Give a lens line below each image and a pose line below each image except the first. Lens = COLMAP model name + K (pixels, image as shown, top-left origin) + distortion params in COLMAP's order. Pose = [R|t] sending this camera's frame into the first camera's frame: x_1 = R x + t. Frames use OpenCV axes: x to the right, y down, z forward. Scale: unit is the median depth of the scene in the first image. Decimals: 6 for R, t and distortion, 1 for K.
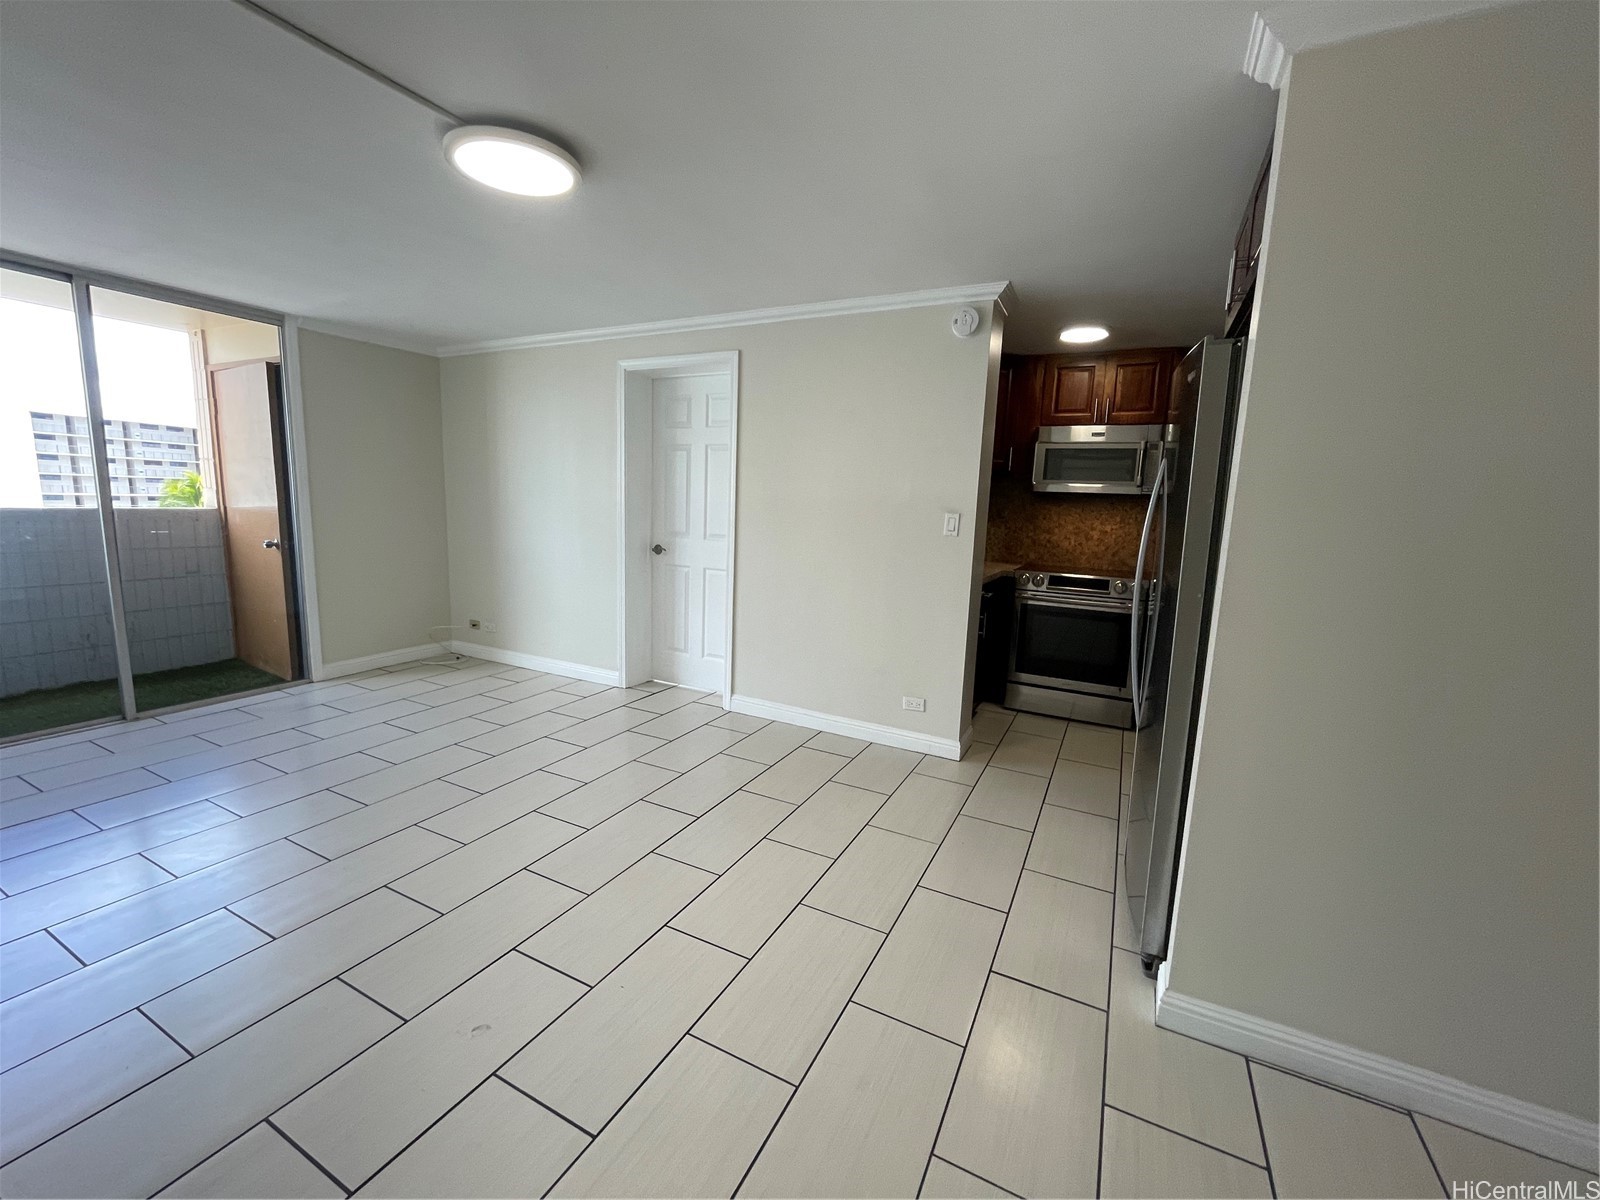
lens RADIAL K [[654.8, 0, 798.6], [0, 654.8, 600.3], [0, 0, 1]] dist [-0.001445, -0.000357]
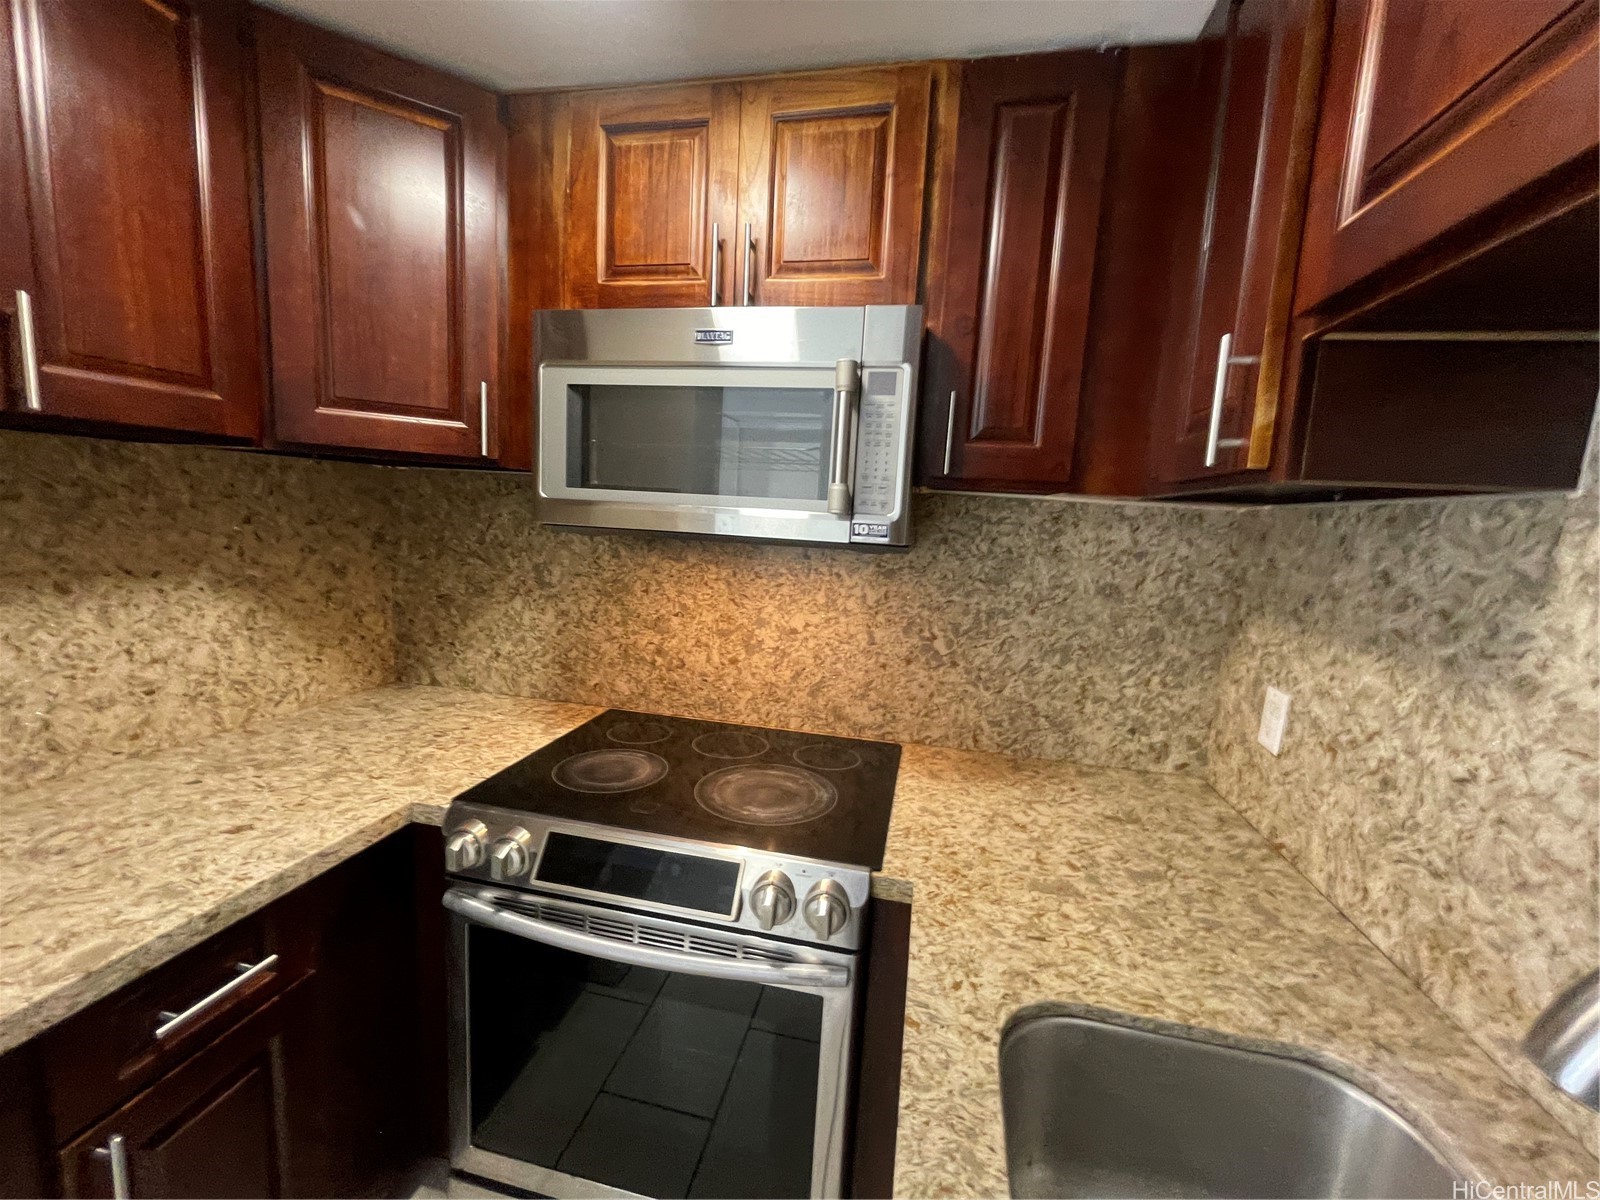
lens RADIAL K [[654.8, 0, 798.6], [0, 654.8, 600.3], [0, 0, 1]] dist [-0.001445, -0.000357]
pose [[0.964744, -0.022492, 0.262228, 0.414330], [0.023467, 0.999724, -0.000587, -0.134460], [-0.262142, 0.006721, 0.965006, 0.705860]]
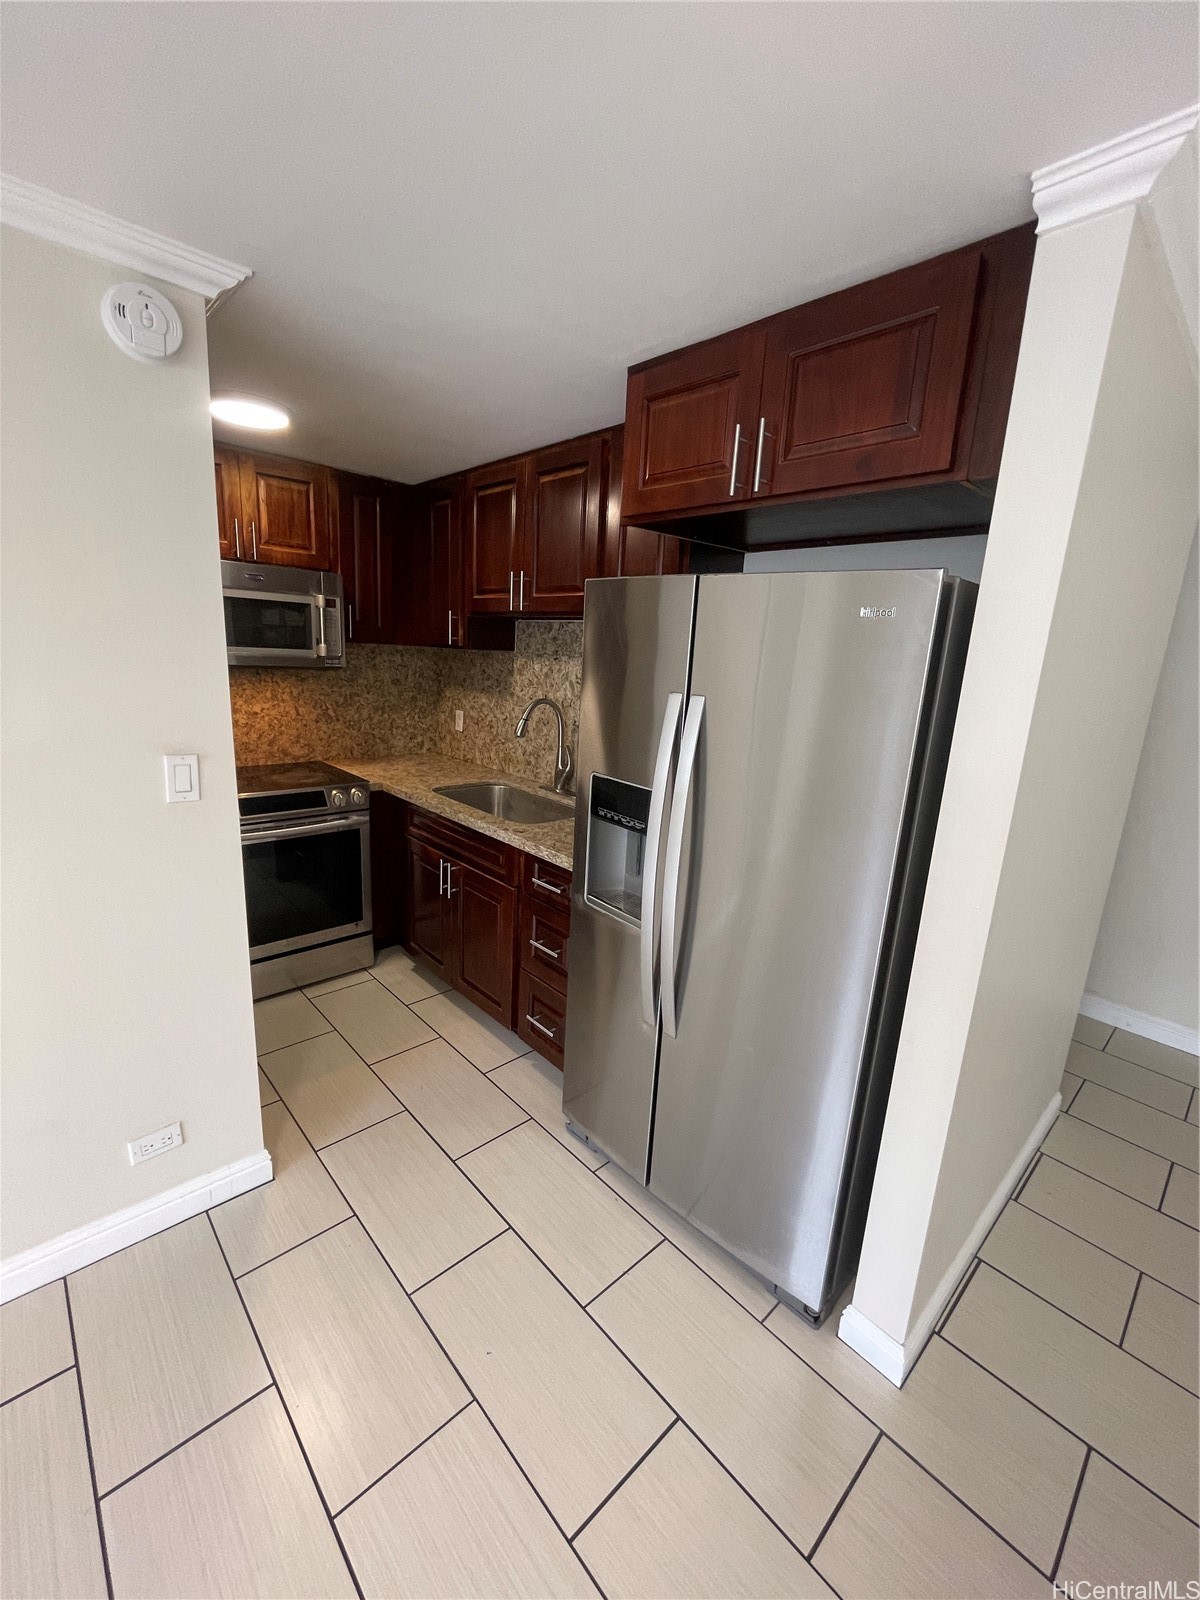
lens RADIAL K [[654.8, 0, 601.3], [0, 654.8, 802.7], [0, 0, 1]] dist [-0.001445, -0.000357]
pose [[0.338159, -0.233109, 0.911761, -0.084320], [0.097456, 0.972302, 0.212442, -0.137591], [-0.936029, 0.017018, 0.351510, 0.438209]]
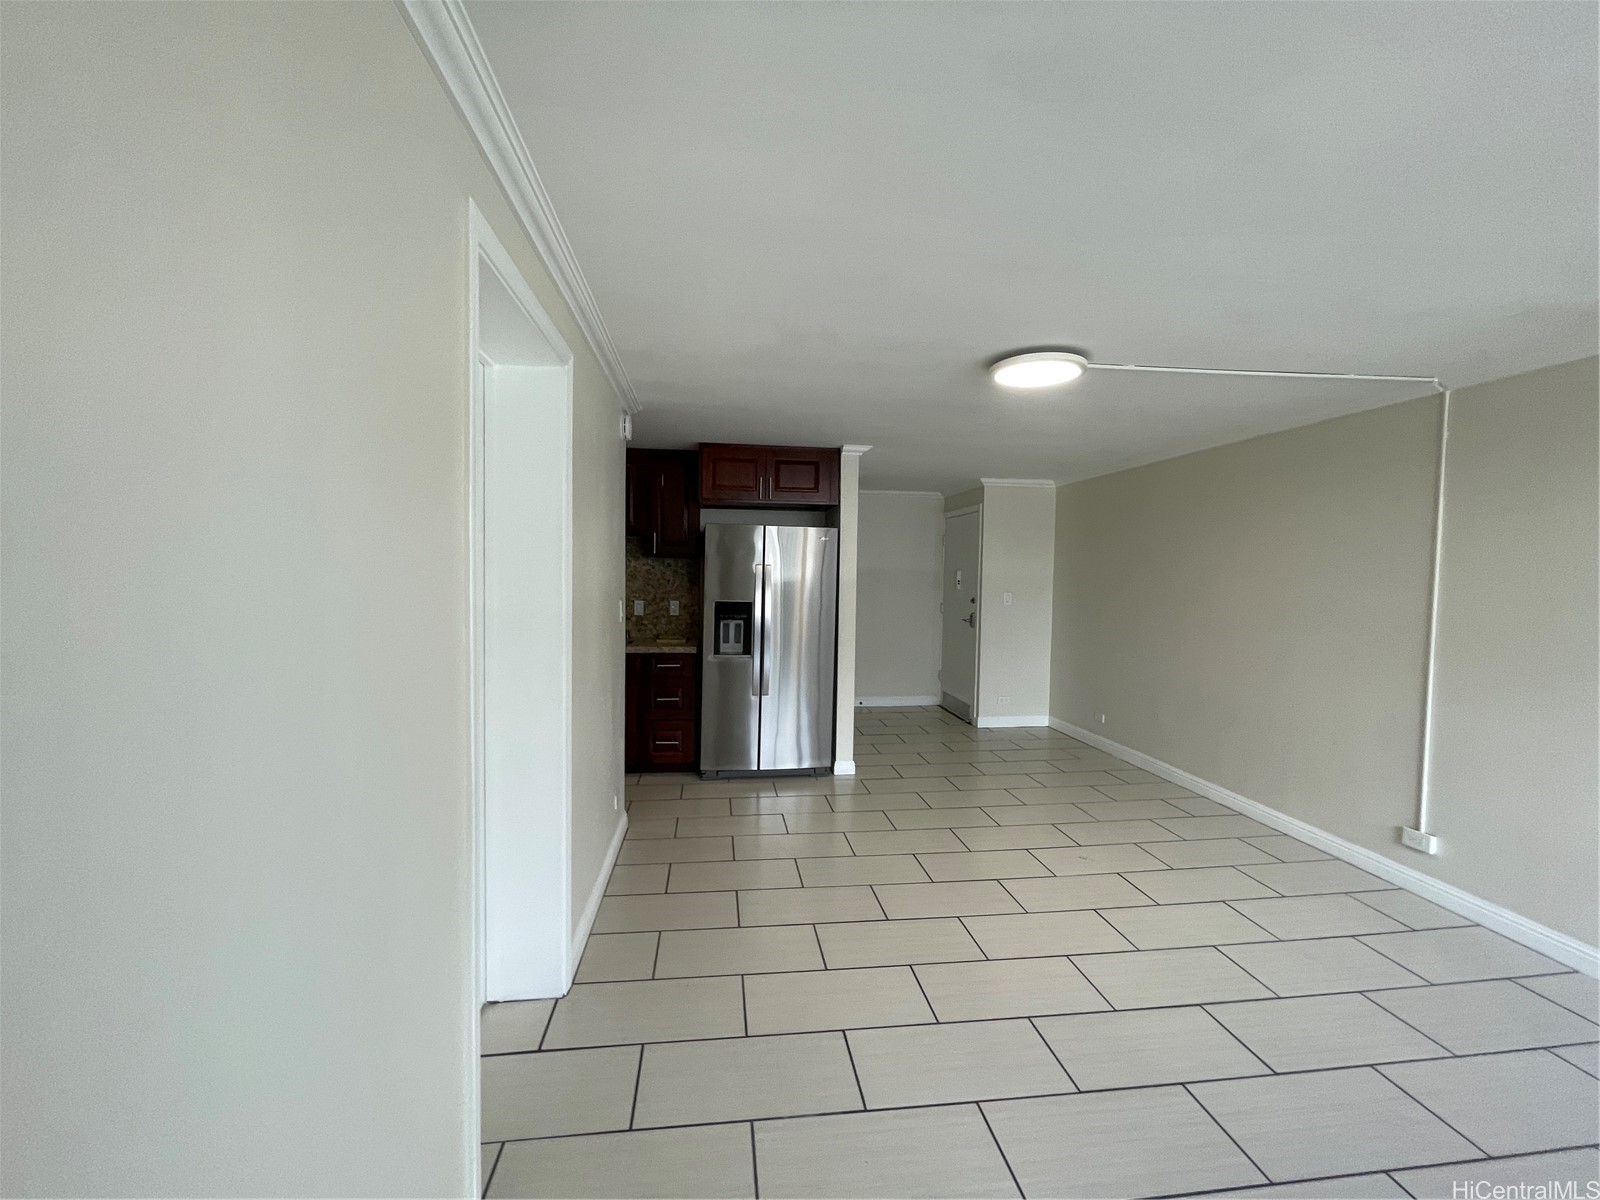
lens RADIAL K [[654.8, 0, 798.6], [0, 654.8, 600.3], [0, 0, 1]] dist [-0.001445, -0.000357]
pose [[-0.570879, -0.084463, 0.816678, -0.638428], [0.084178, 0.983431, 0.160551, -0.227185], [-0.816708, 0.160402, -0.554310, 1.088924]]
